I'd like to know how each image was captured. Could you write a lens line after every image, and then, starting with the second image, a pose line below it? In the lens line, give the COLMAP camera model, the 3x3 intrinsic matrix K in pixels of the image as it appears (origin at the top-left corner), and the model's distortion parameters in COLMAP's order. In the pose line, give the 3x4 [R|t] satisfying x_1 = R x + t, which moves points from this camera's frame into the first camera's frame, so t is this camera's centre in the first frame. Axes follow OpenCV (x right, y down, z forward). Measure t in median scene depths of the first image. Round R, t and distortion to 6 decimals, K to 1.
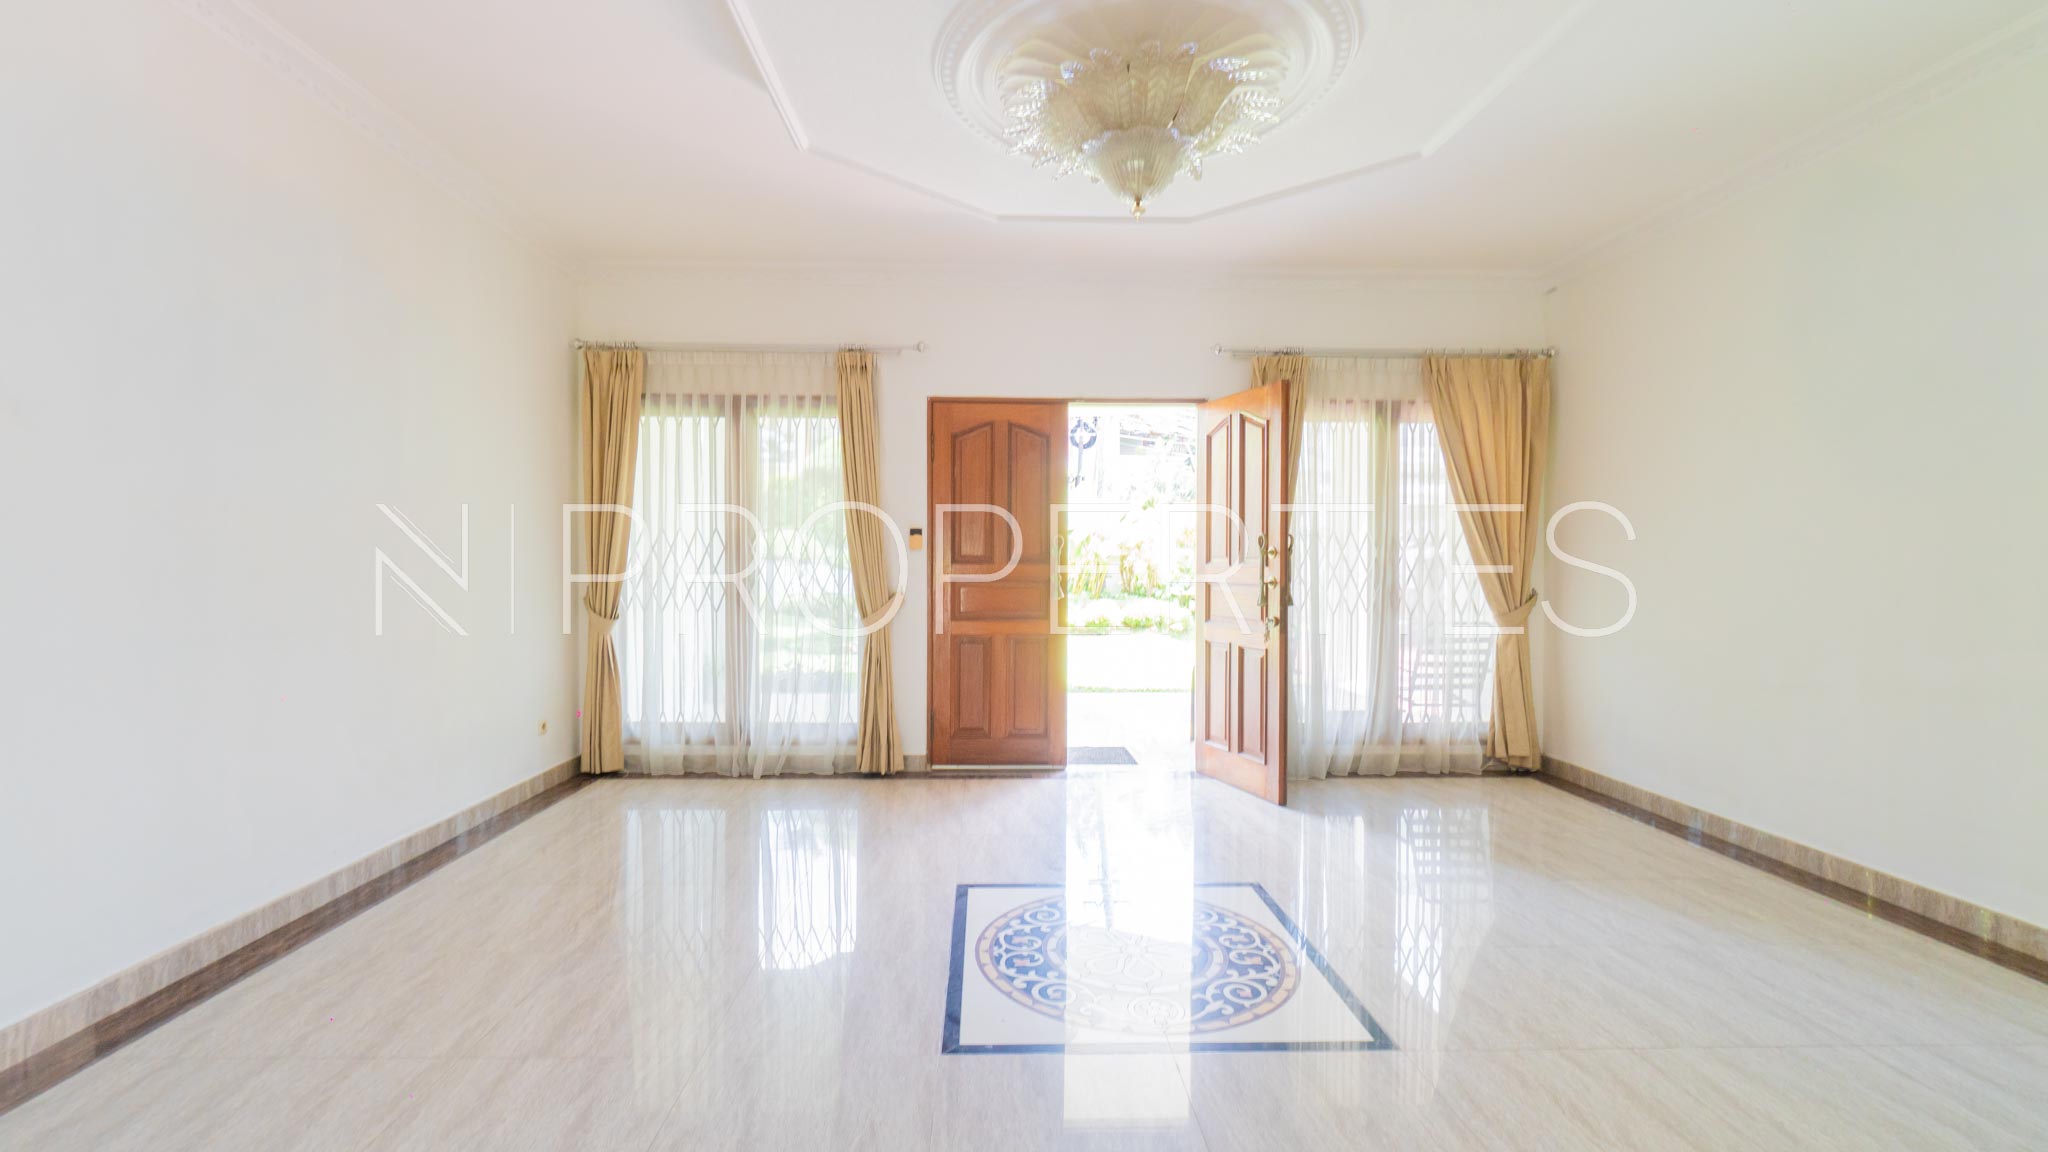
lens RADIAL K [[886.3, 0, 999.0], [0, 886.3, 573.2], [0, 0, 1]] dist [0.002079, 0.000279]
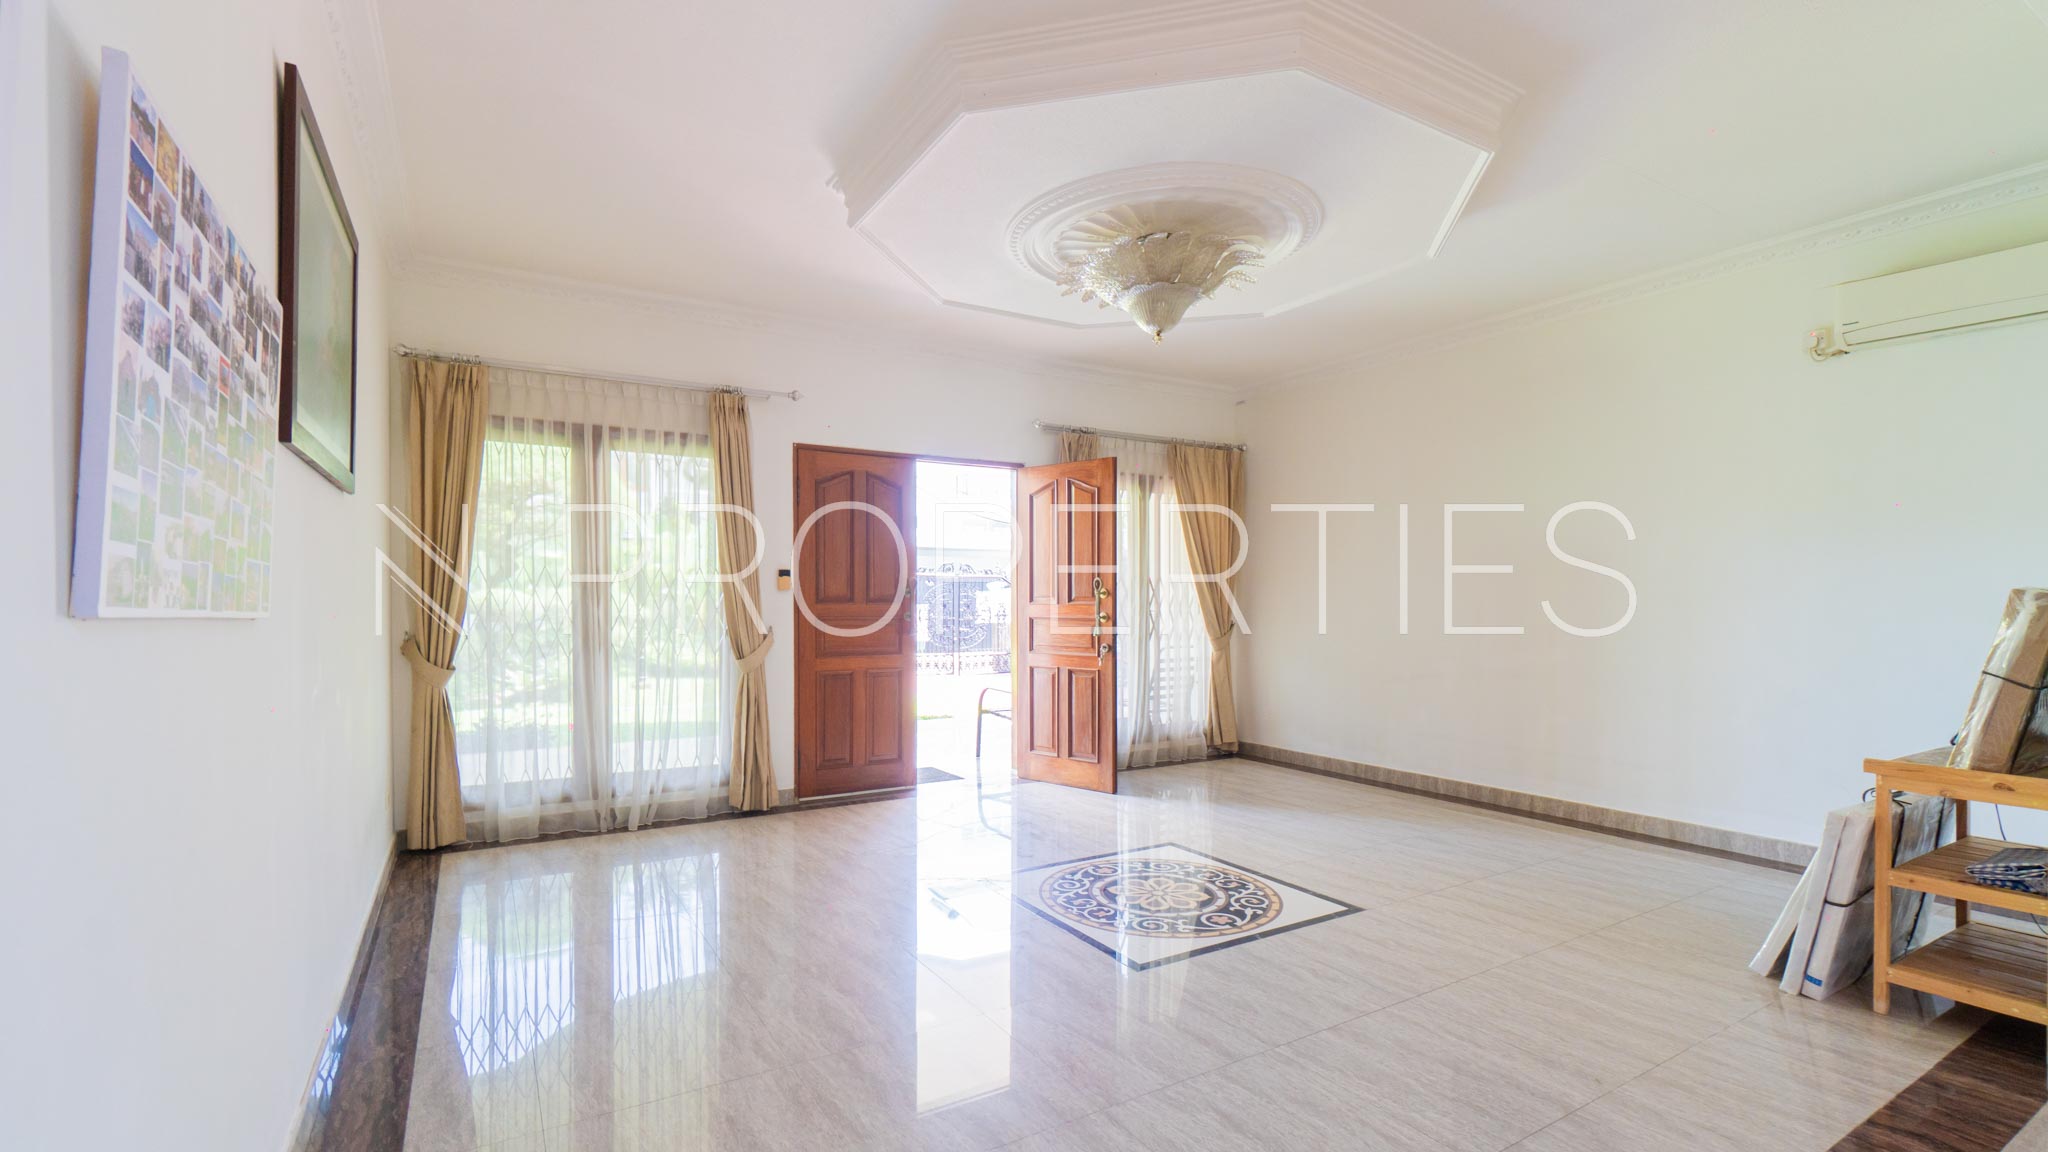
lens RADIAL K [[943.9, 0, 936.7], [0, 943.9, 615.5], [0, 0, 1]] dist [-0.001482, 0.000124]
pose [[0.873865, -0.012387, 0.486011, -0.476953], [0.009956, 0.999922, 0.007583, -0.004280], [-0.486067, -0.001788, 0.873920, -0.046185]]
